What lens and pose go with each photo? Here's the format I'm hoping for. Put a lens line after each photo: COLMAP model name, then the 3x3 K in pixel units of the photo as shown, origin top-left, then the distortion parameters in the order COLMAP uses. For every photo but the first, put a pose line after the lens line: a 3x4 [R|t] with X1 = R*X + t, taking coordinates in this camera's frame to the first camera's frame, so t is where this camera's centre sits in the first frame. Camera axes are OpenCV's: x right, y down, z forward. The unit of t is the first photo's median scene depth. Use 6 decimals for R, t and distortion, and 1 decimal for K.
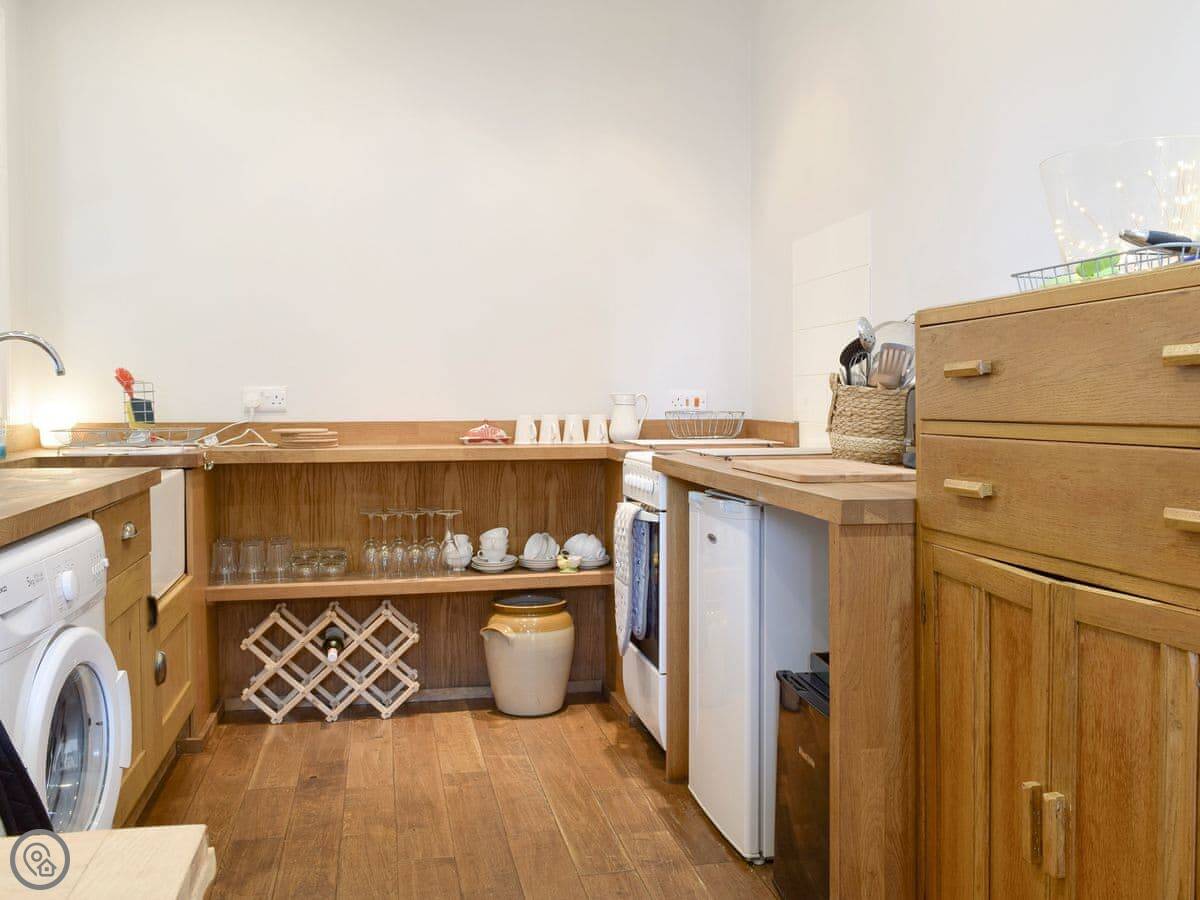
lens RADIAL K [[1088.1, 0, 600.0], [0, 1088.1, 450.0], [0, 0, 1]] dist [-0.001686, -0.005084]
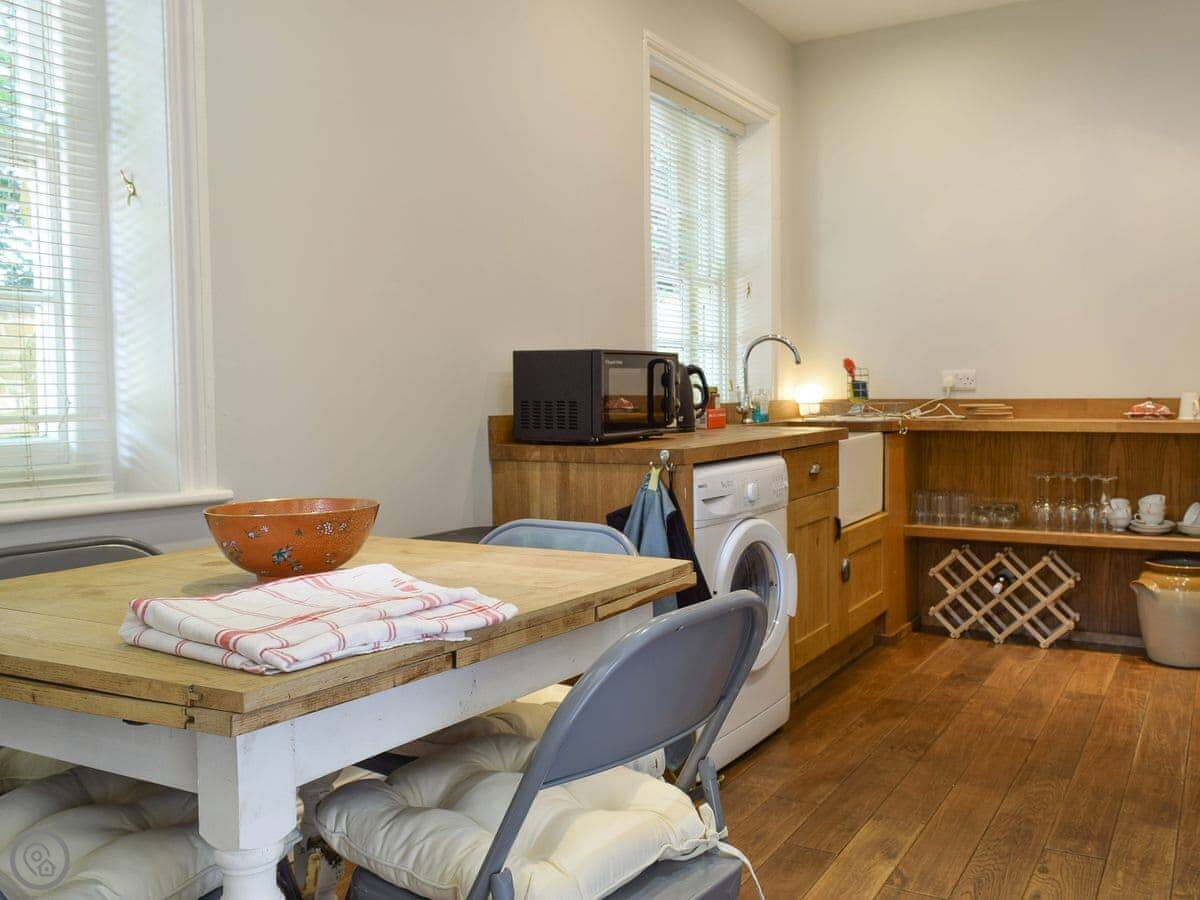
lens RADIAL K [[1088.1, 0, 600.0], [0, 1088.1, 450.0], [0, 0, 1]] dist [-0.001686, -0.005084]
pose [[0.727061, 0.034424, -0.685709, 0.259140], [-0.025746, 0.999407, 0.022874, 0.015709], [0.686090, 0.001023, 0.727516, -0.198122]]
